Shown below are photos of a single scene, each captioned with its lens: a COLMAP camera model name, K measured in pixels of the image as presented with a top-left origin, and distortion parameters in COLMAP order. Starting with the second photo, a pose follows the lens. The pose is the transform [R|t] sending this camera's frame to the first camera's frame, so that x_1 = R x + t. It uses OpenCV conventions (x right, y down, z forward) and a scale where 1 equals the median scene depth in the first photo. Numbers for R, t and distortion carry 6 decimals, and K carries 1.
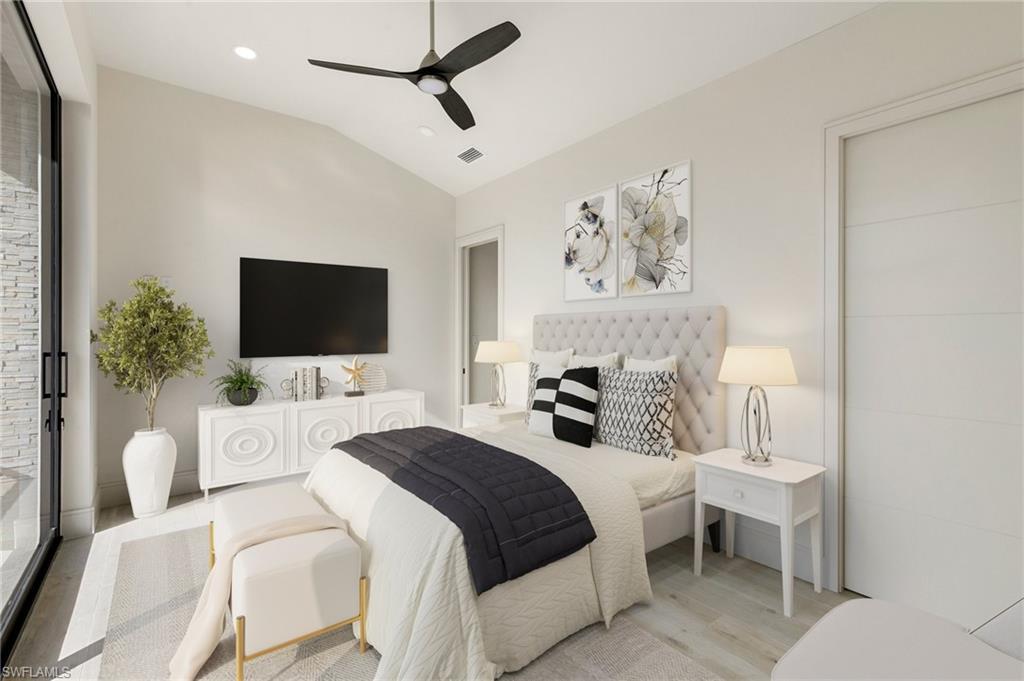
lens RADIAL K [[467.0, 0, 512.0], [0, 467.0, 340.5], [0, 0, 1]] dist [-0.000507, -0.000029]
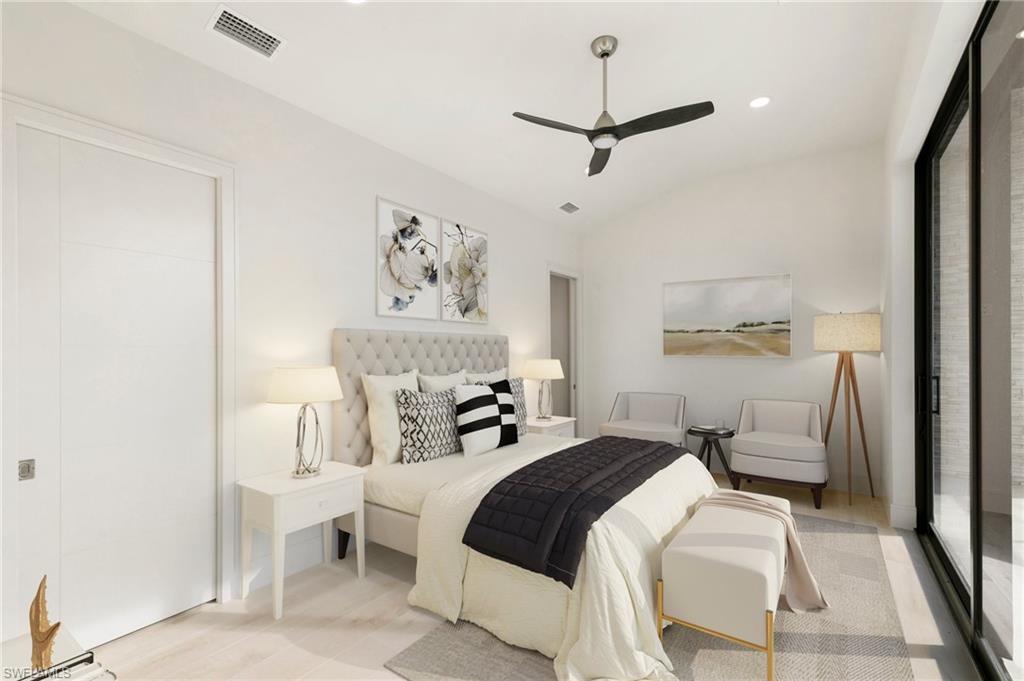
lens RADIAL K [[472.5, 0, 512.0], [0, 472.5, 340.5], [0, 0, 1]] dist [0.000446, 0.000030]
pose [[-0.312497, 0.020170, 0.949705, -0.892519], [0.014670, 0.999758, -0.016406, -0.023729], [-0.949805, 0.008805, -0.312717, 1.189955]]
